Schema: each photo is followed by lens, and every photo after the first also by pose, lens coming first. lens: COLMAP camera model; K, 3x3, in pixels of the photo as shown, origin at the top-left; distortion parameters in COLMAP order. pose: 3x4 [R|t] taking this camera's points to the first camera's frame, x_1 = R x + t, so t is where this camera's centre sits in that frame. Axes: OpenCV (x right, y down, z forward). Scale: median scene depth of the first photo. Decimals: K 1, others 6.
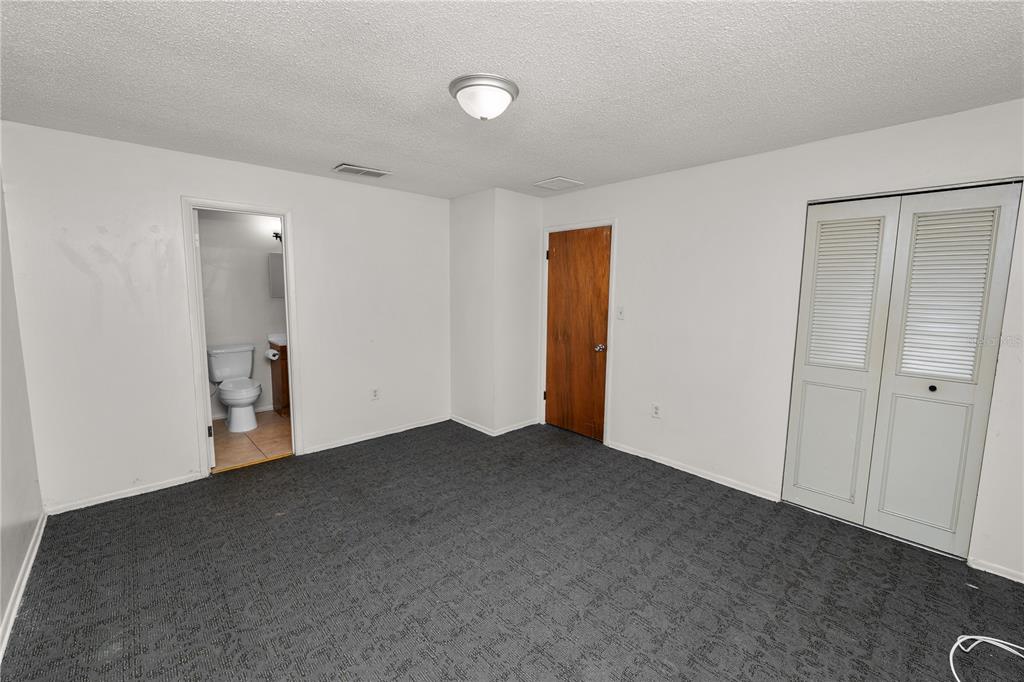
lens RADIAL K [[415.9, 0, 498.7], [0, 415.9, 336.9], [0, 0, 1]] dist [-0.011105, 0.000347]
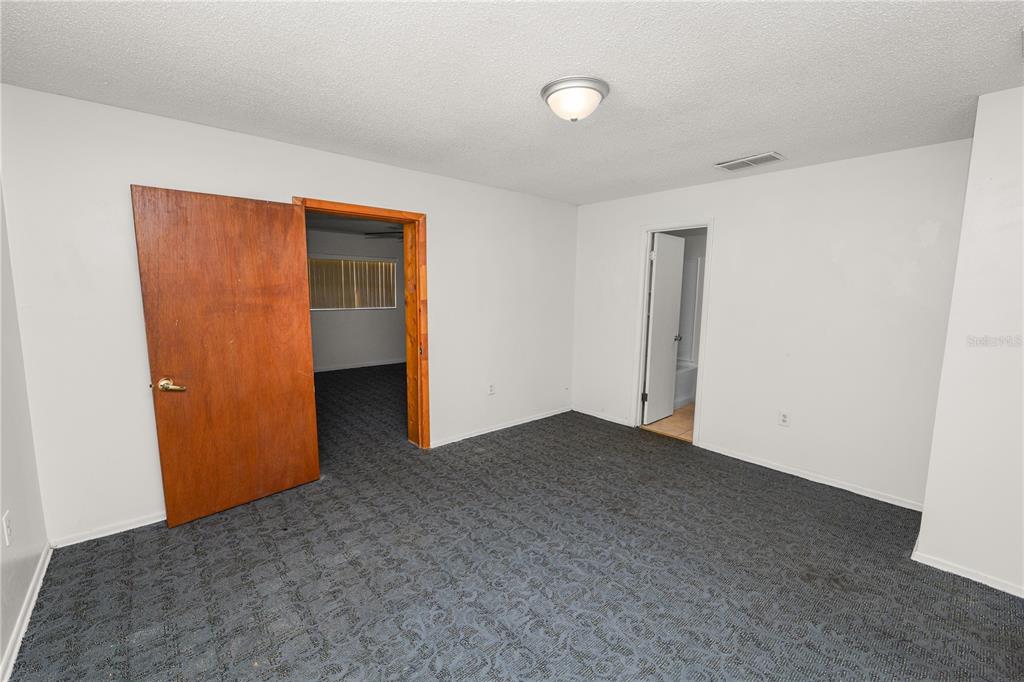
lens RADIAL K [[415.9, 0, 529.1], [0, 415.9, 345.5], [0, 0, 1]] dist [-0.011105, 0.000347]
pose [[0.013862, 0.123490, -0.992249, 0.640314], [-0.128268, 0.984365, 0.120717, -0.055075], [0.991643, 0.125600, 0.029485, 0.574066]]
